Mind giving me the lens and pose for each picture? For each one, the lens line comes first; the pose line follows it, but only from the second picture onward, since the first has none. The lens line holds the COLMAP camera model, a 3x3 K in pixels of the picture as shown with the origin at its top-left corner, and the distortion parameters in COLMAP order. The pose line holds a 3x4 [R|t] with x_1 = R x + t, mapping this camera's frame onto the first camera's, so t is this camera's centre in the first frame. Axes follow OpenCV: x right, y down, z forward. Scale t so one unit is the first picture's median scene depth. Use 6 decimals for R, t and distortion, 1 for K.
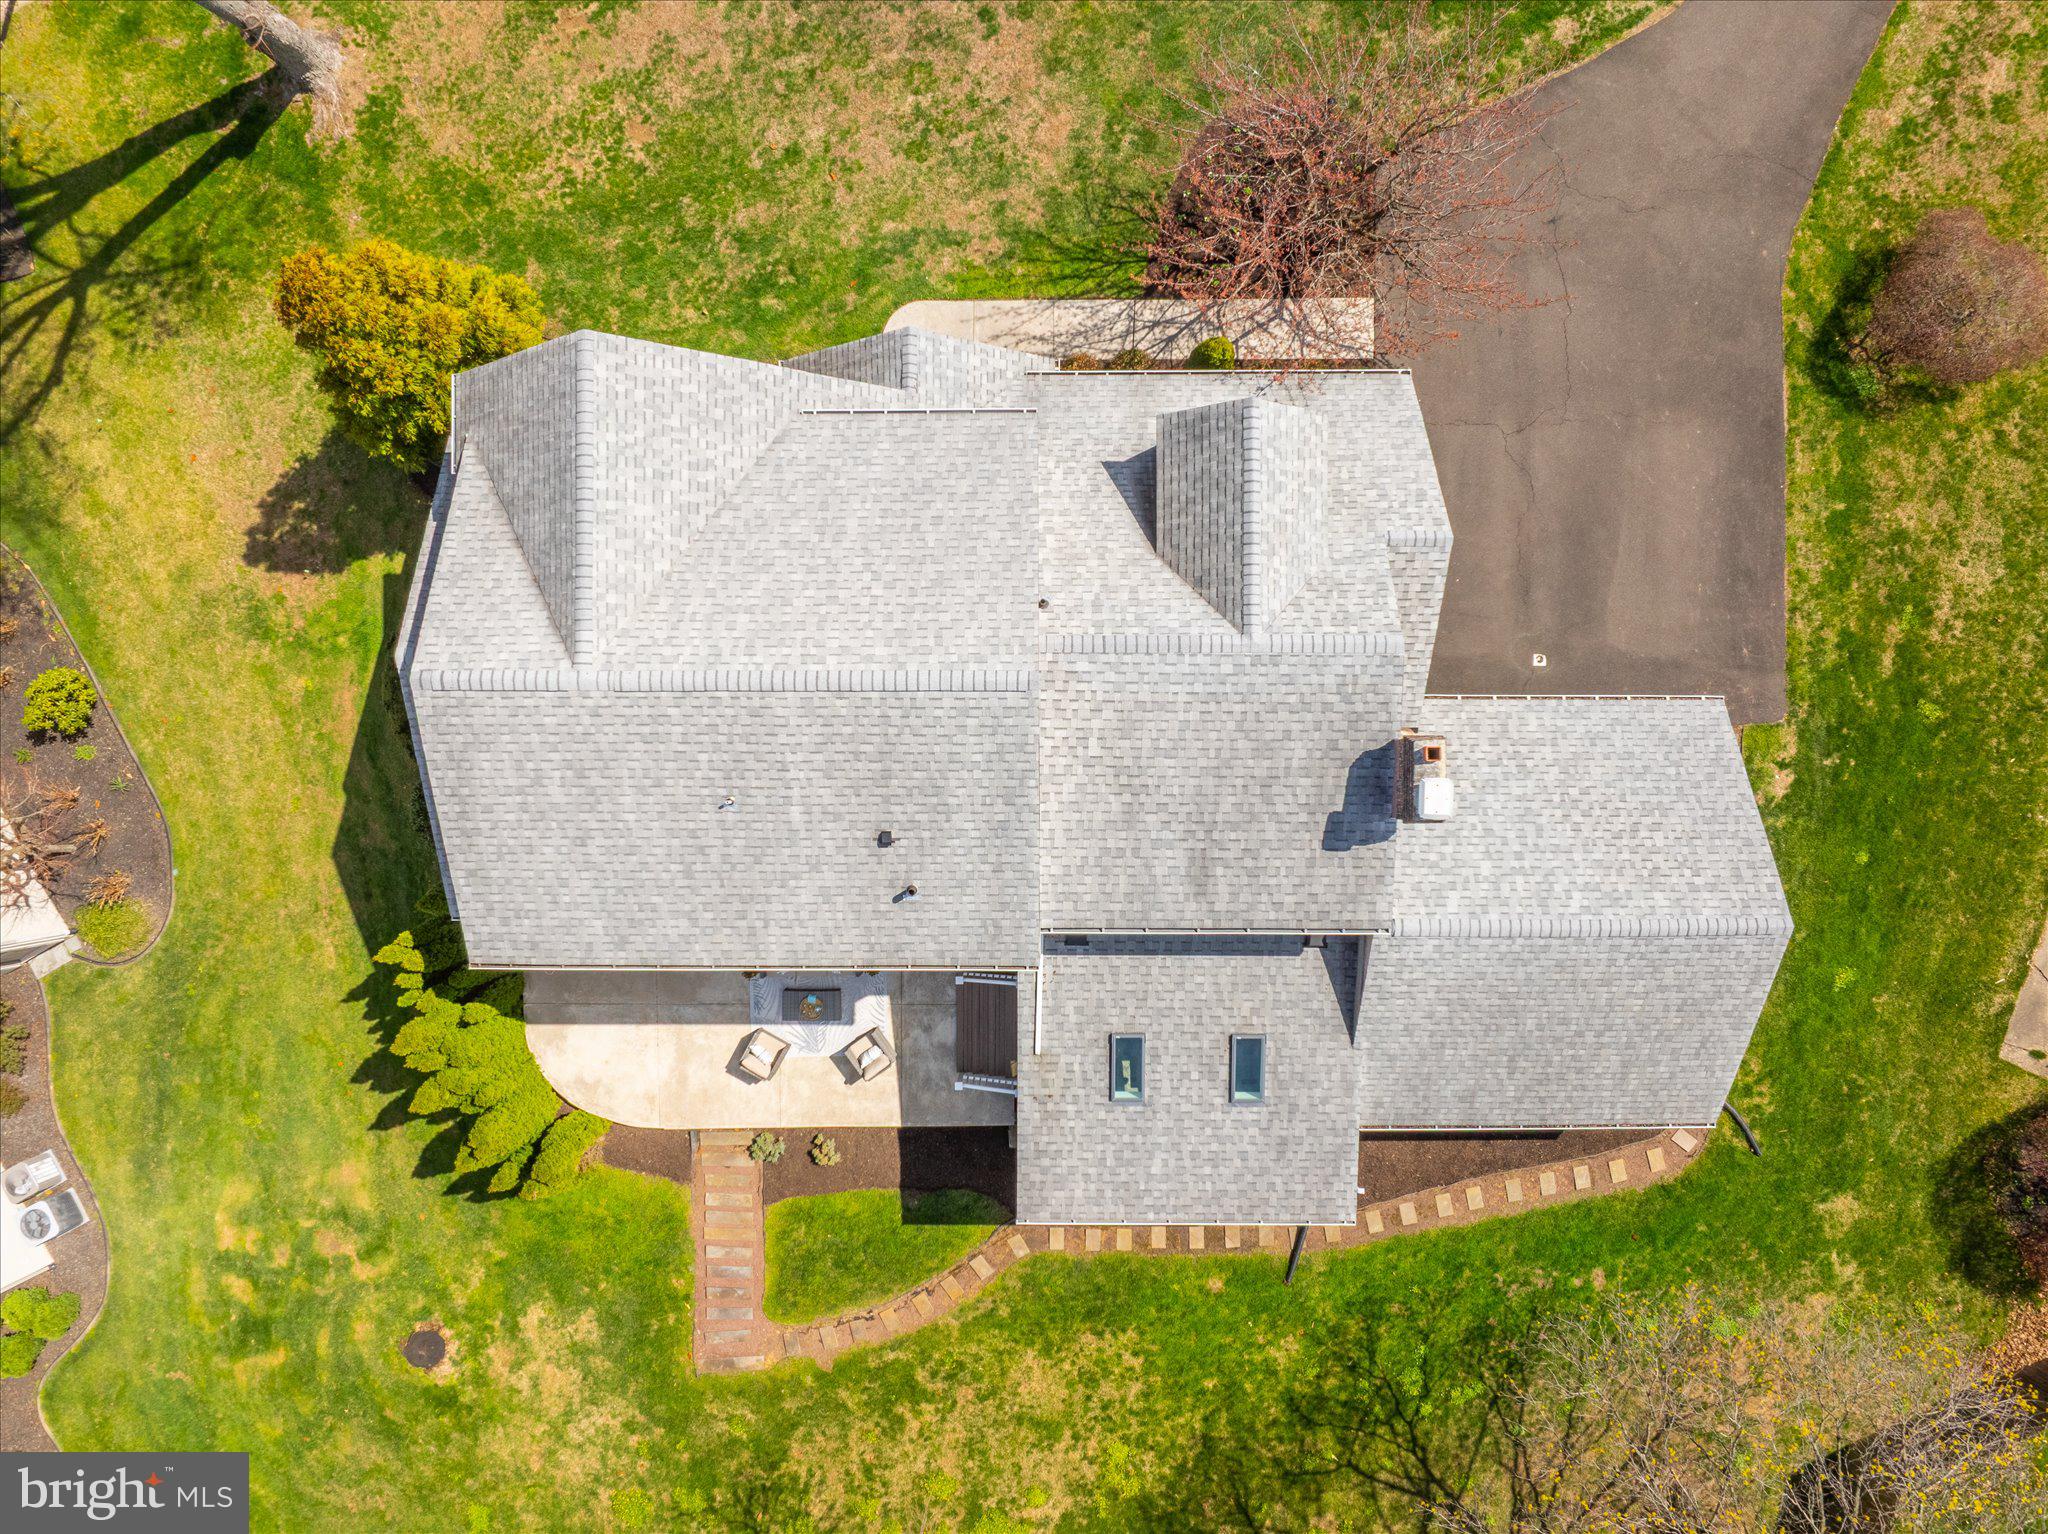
lens RADIAL K [[1470.6, 0, 1036.2], [0, 1470.6, 769.8], [0, 0, 1]] dist [-0.005040, -0.085876]
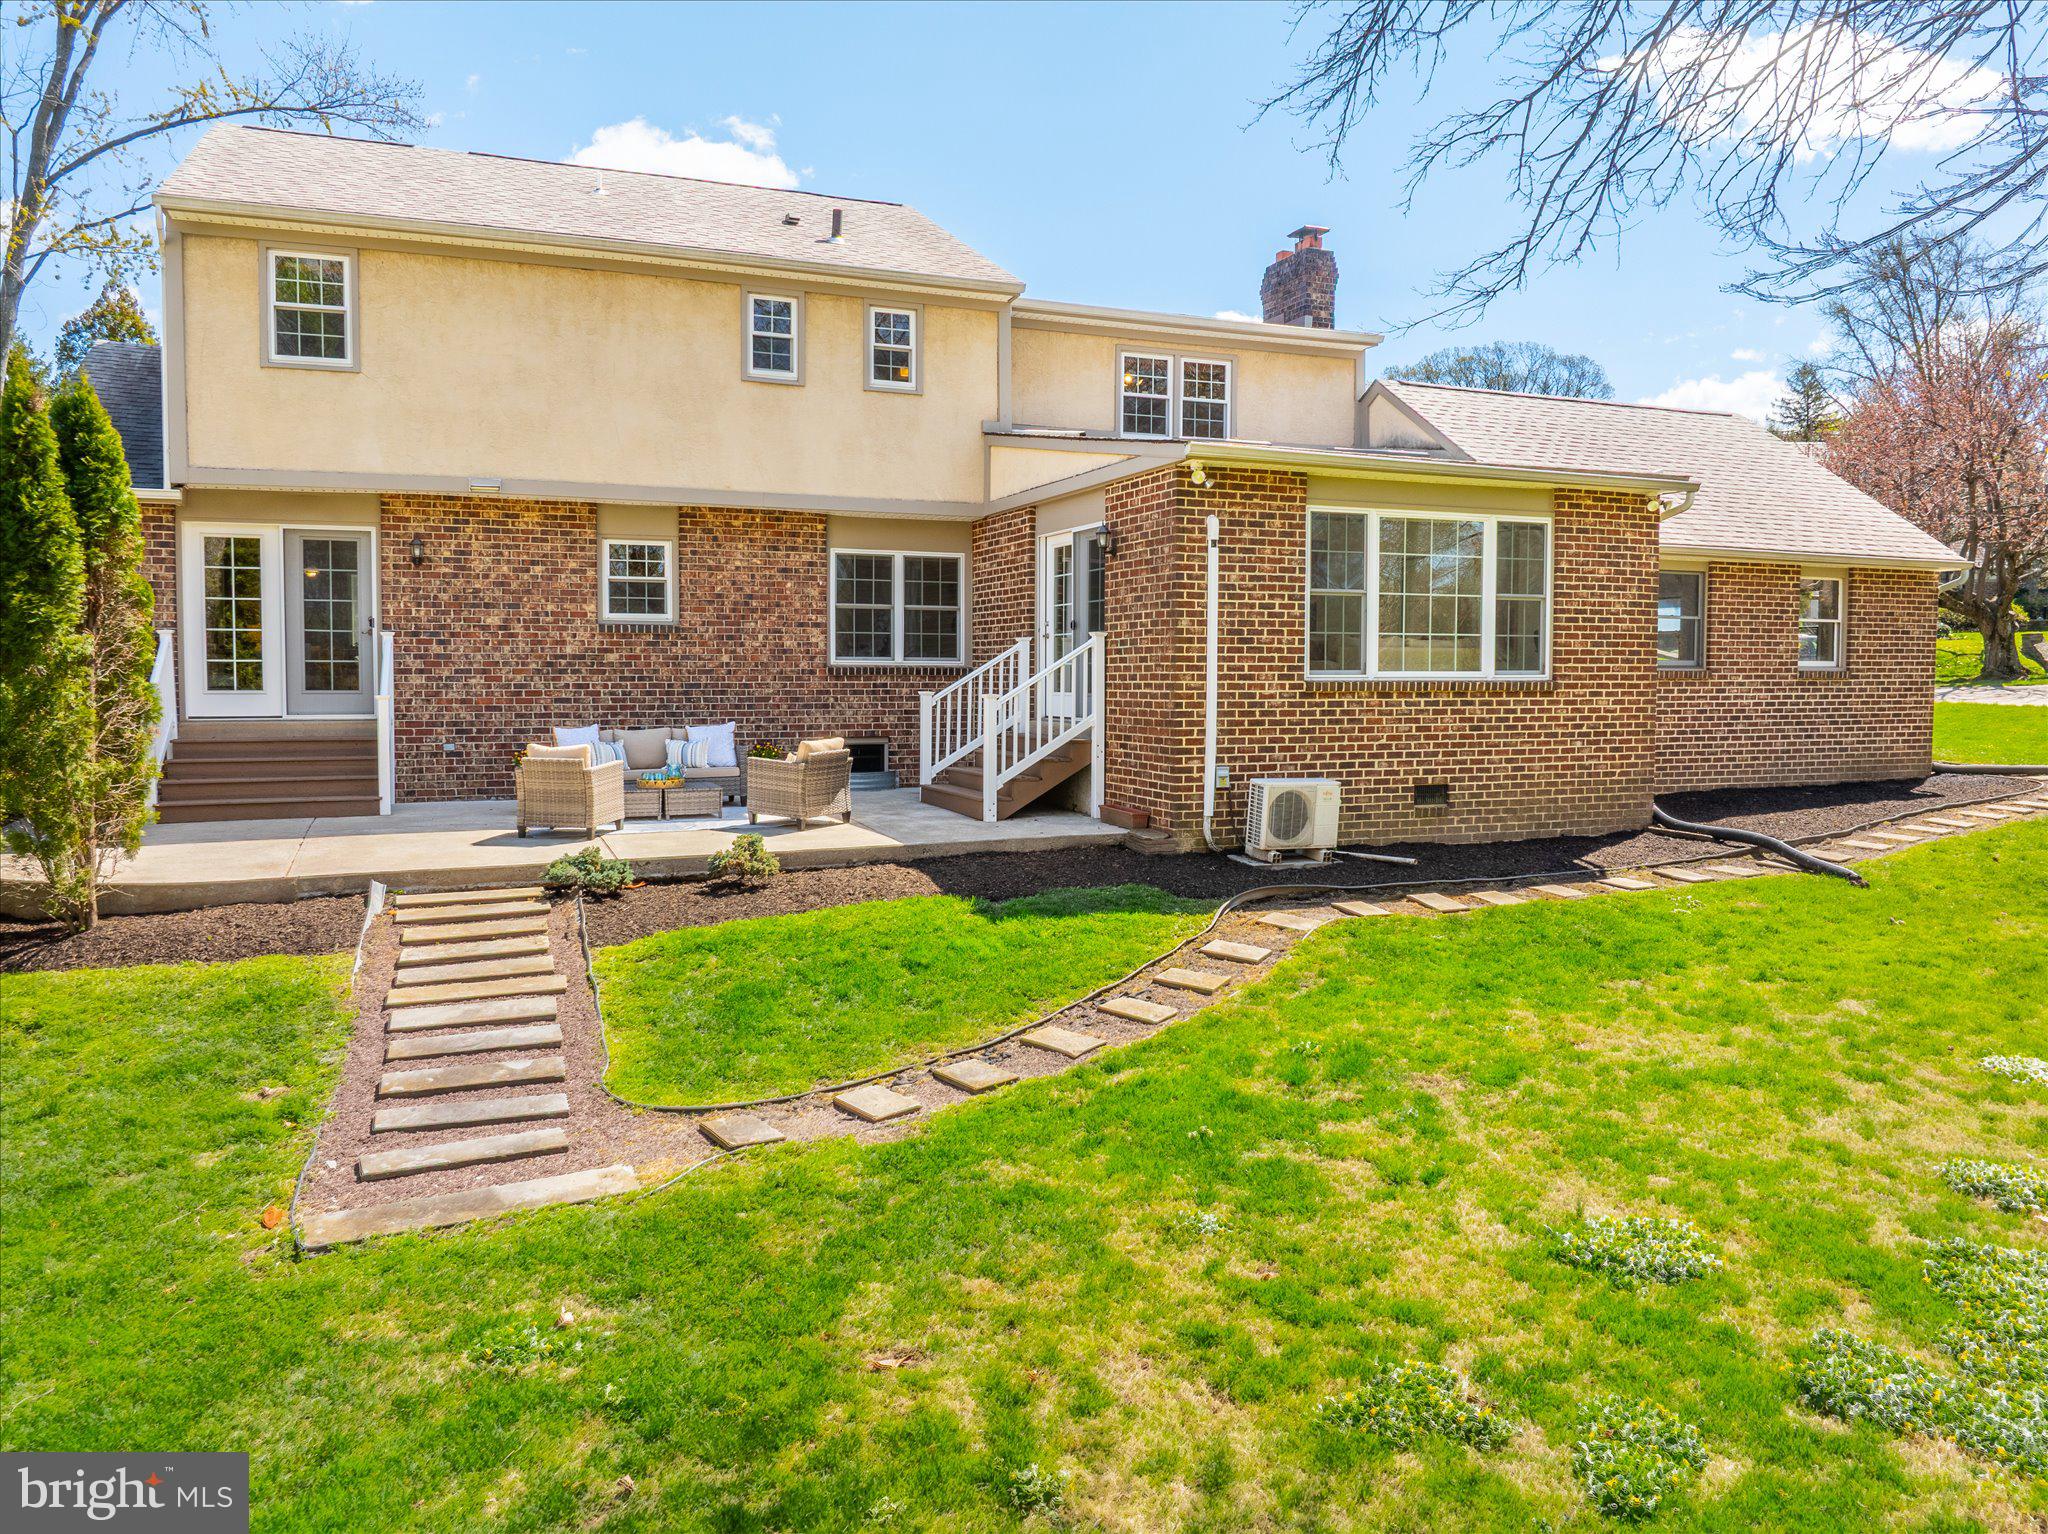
lens RADIAL K [[1470.6, 0, 1036.2], [0, 1470.6, 769.8], [0, 0, 1]] dist [-0.005040, -0.085876]
pose [[0.924649, -0.001272, 0.380818, -0.215622], [0.380702, 0.027908, -0.924276, 0.639396], [-0.009453, 0.999610, 0.026289, 0.932135]]
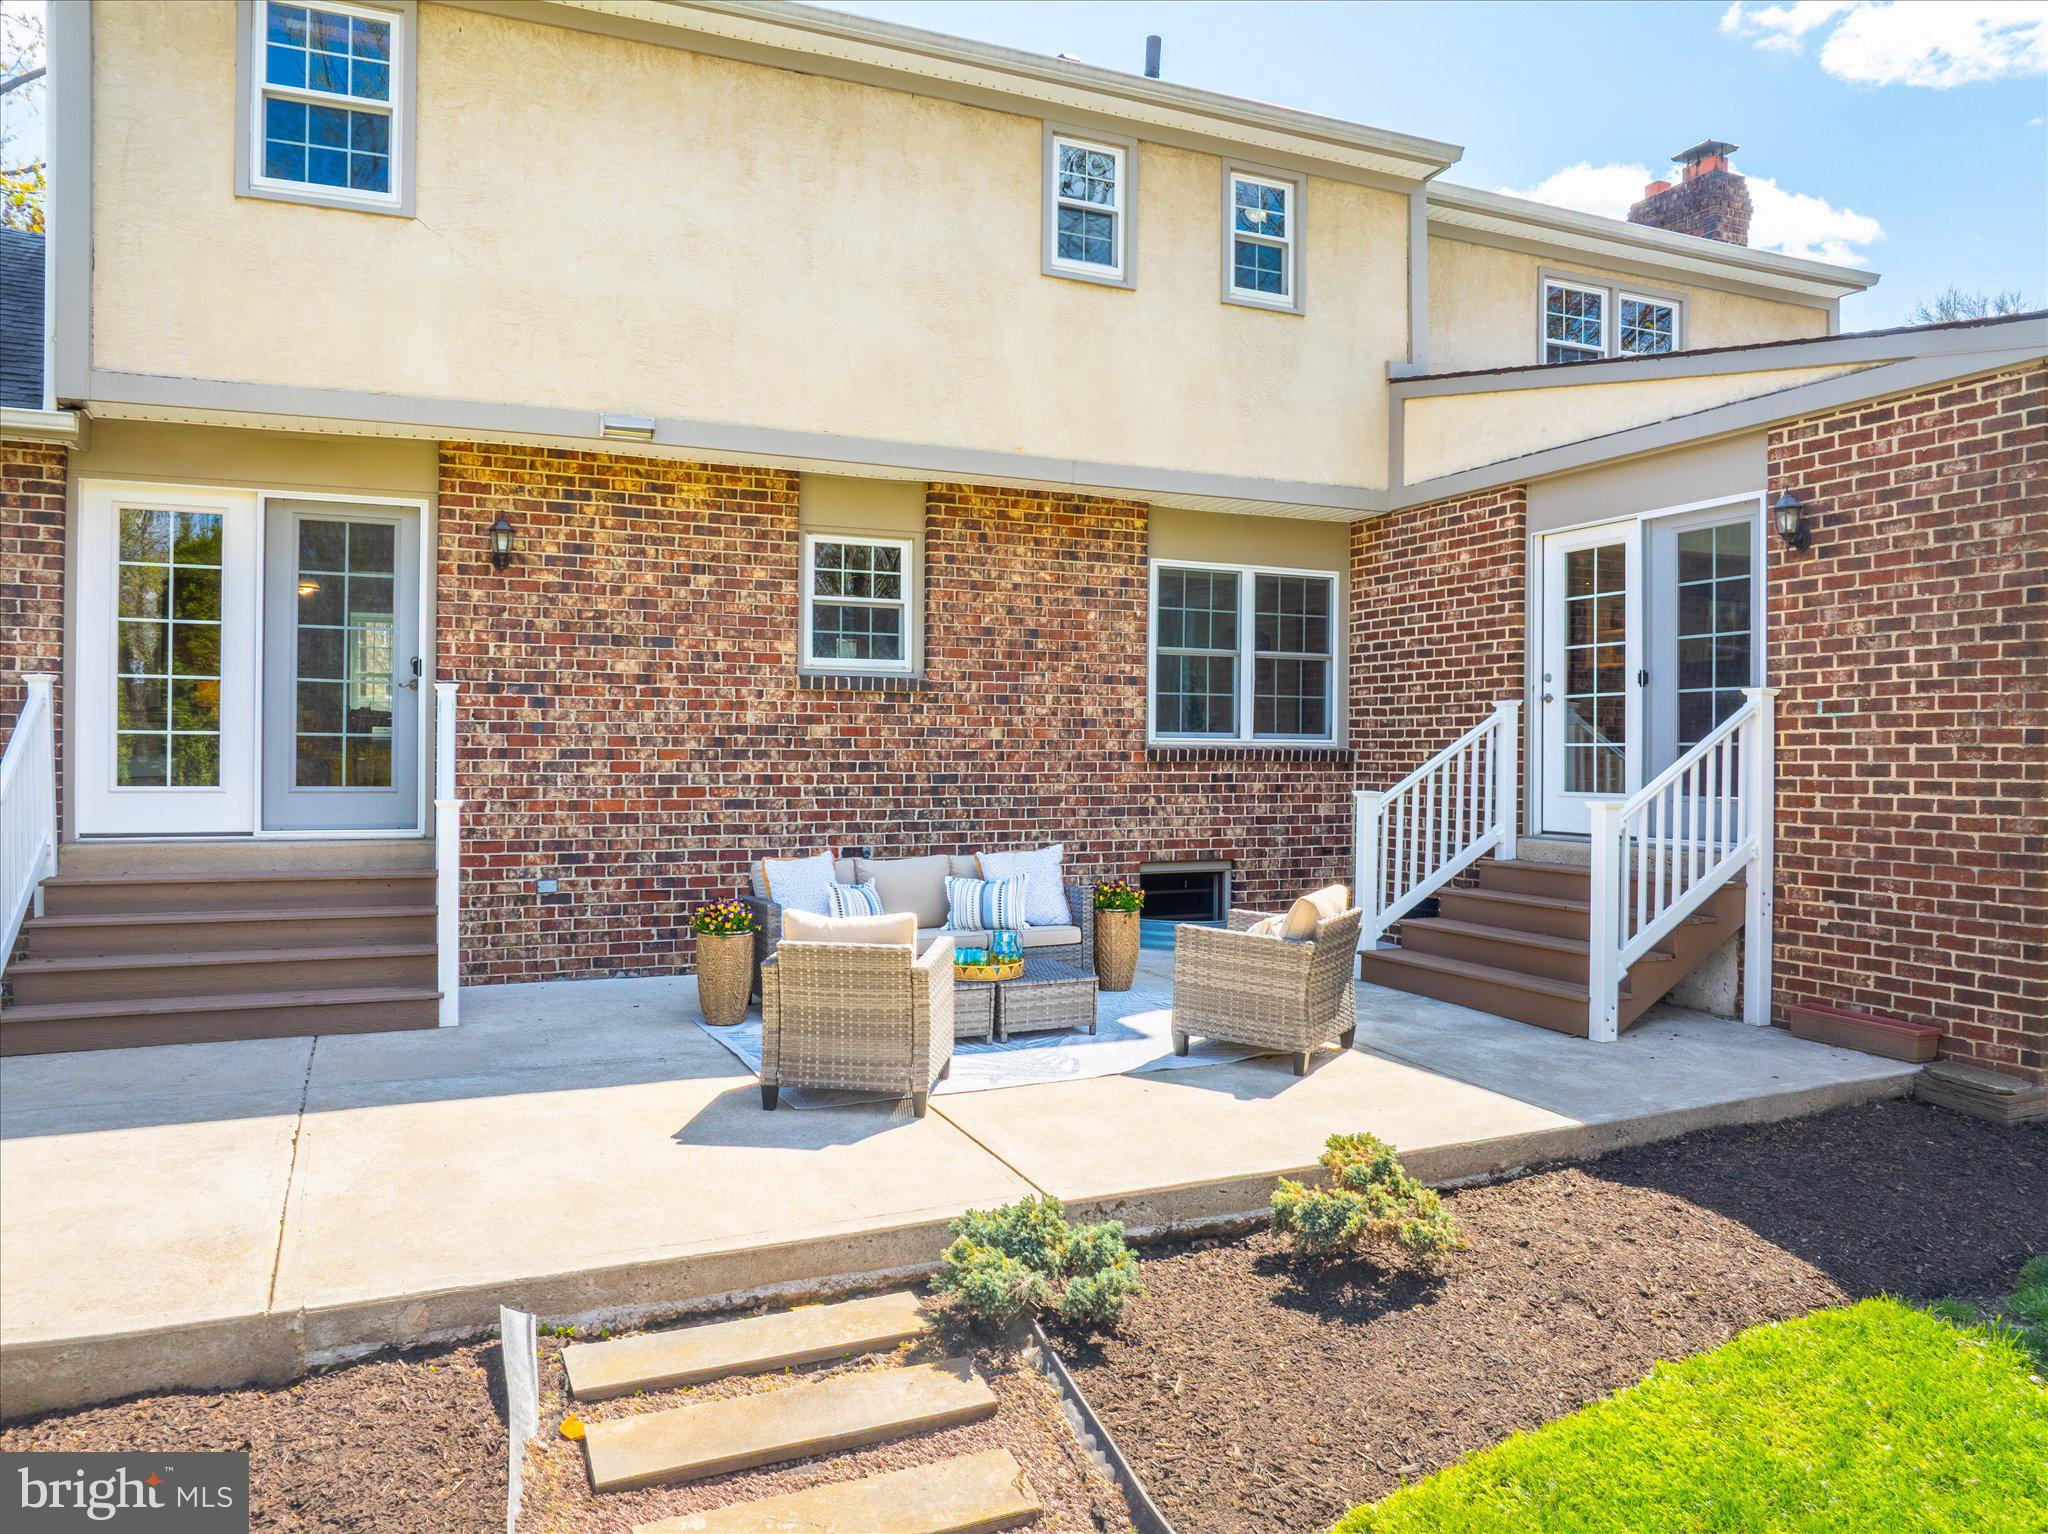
lens RADIAL K [[1452.6, 0, 1024.0], [0, 1452.6, 767.0], [0, 0, 1]] dist [-0.004819, -0.067167]
pose [[0.915550, 0.022554, 0.401572, -0.240235], [0.402034, -0.022290, -0.915353, 0.388284], [-0.011694, 0.999497, -0.029475, 0.923172]]
